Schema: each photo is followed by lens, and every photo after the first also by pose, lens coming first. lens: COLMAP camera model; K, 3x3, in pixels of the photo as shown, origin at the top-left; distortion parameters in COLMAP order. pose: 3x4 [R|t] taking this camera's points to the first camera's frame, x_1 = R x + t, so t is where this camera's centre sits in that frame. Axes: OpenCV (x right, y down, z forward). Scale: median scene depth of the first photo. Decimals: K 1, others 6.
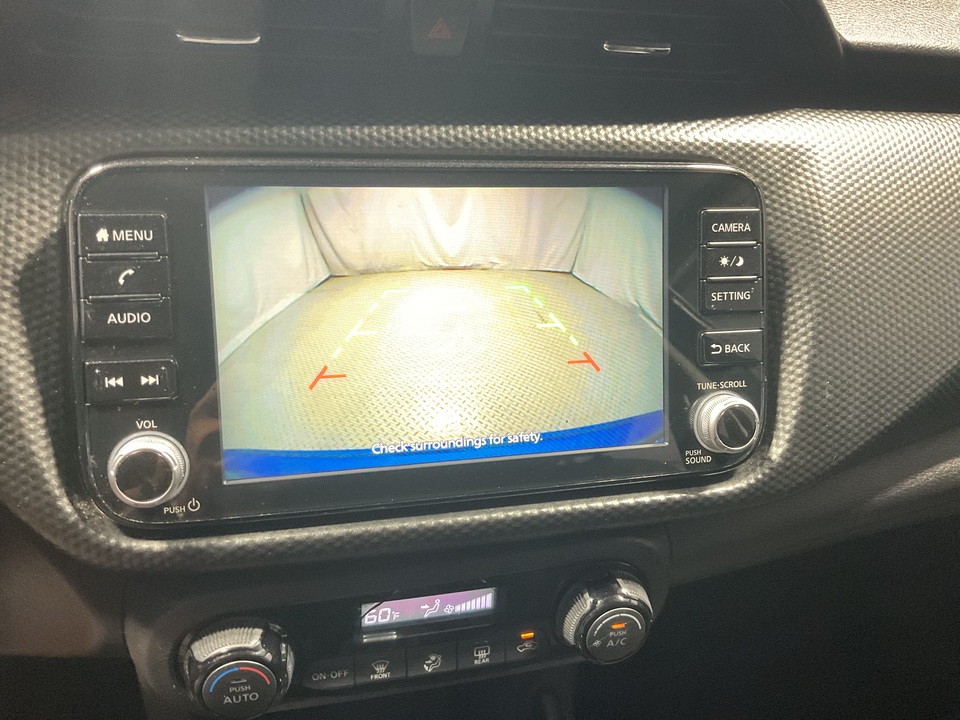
lens RADIAL K [[795.5, 0, 478.8], [0, 795.5, 354.9], [0, 0, 1]] dist [0.075307, -0.150568]
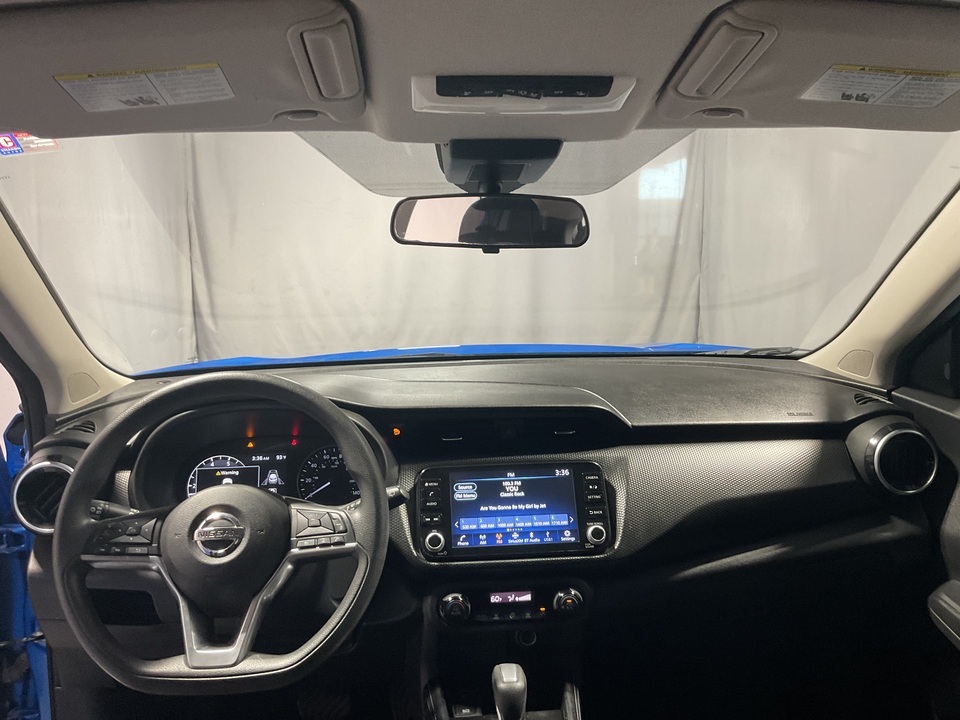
lens RADIAL K [[795.5, 0, 483.5], [0, 795.5, 352.9], [0, 0, 1]] dist [0.075307, -0.150568]
pose [[0.980947, -0.099998, -0.166565, 0.495311], [0.010828, 0.884167, -0.467045, 1.003704], [0.193975, 0.456343, 0.868404, -2.419481]]
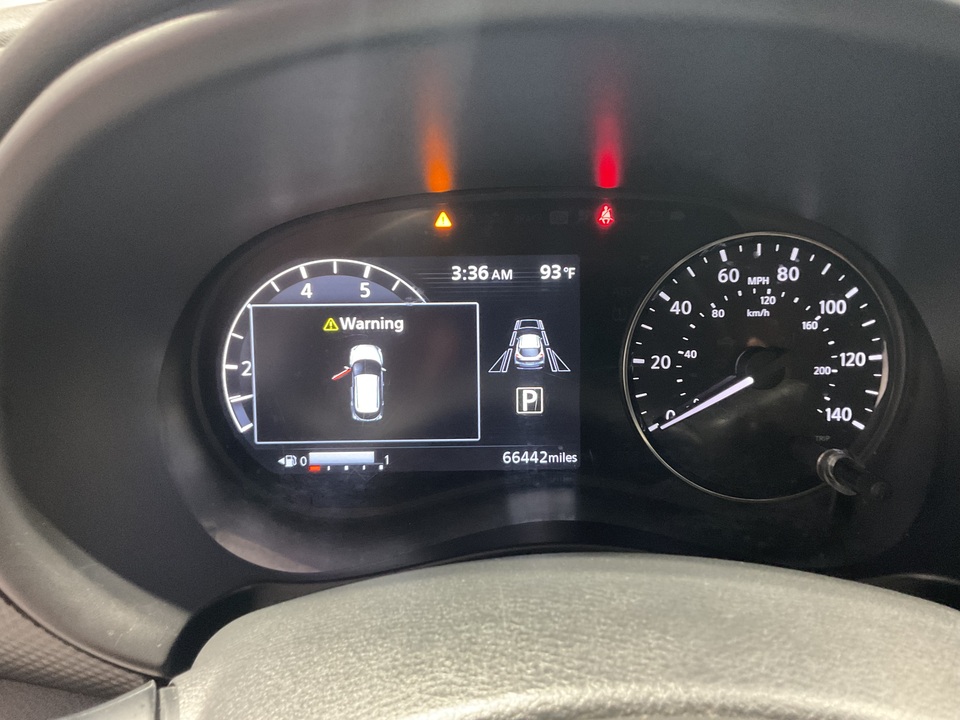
lens RADIAL K [[795.5, 0, 487.0], [0, 795.5, 365.0], [0, 0, 1]] dist [0.075307, -0.150568]
pose [[0.963125, 0.001708, -0.269050, -0.982840], [-0.045275, 0.986749, -0.155808, -0.094074], [0.265219, 0.162244, 0.950440, 0.025172]]
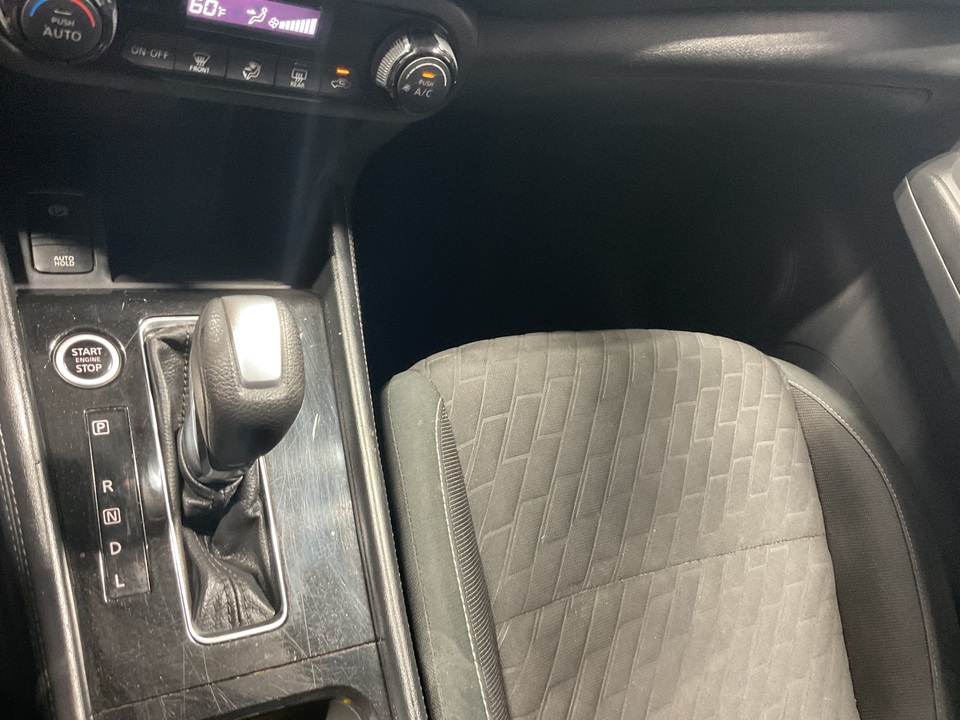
lens RADIAL K [[795.5, 0, 472.7], [0, 795.5, 357.9], [0, 0, 1]] dist [0.075307, -0.150568]
pose [[0.933792, 0.101978, 0.342977, -0.115241], [-0.214867, 0.926276, 0.309587, 0.363284], [-0.286121, -0.362784, 0.886861, -0.149941]]
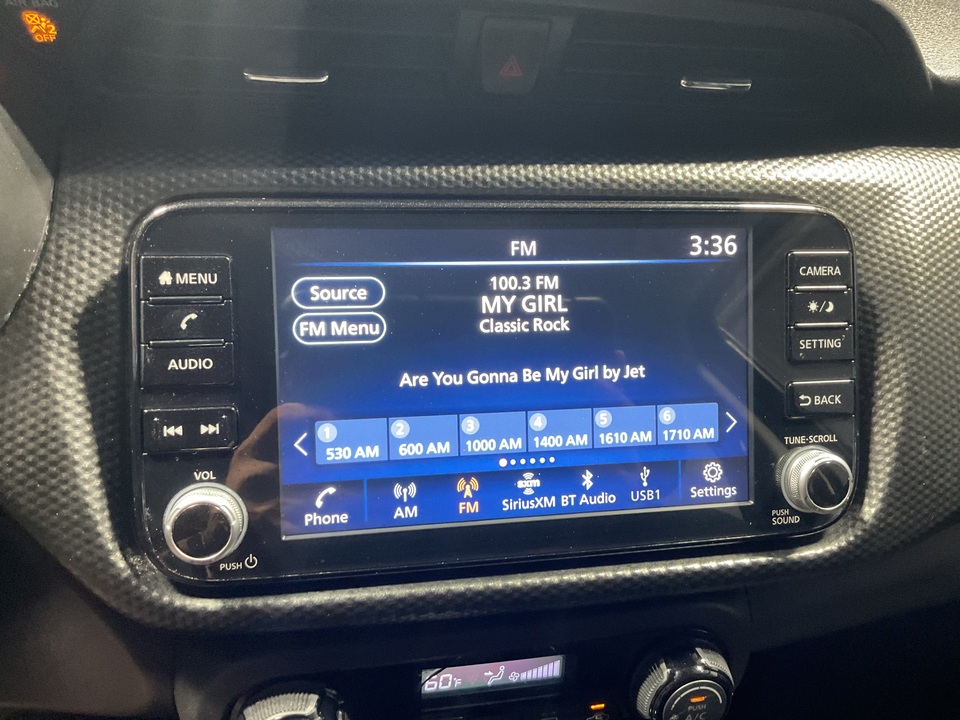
lens RADIAL K [[795.5, 0, 480.5], [0, 795.5, 354.4], [0, 0, 1]] dist [0.075307, -0.150568]
pose [[0.998900, 0.008231, -0.046173, -0.038391], [-0.010382, 0.998863, -0.046538, -0.014054], [0.045737, 0.046966, 0.997849, 0.050660]]
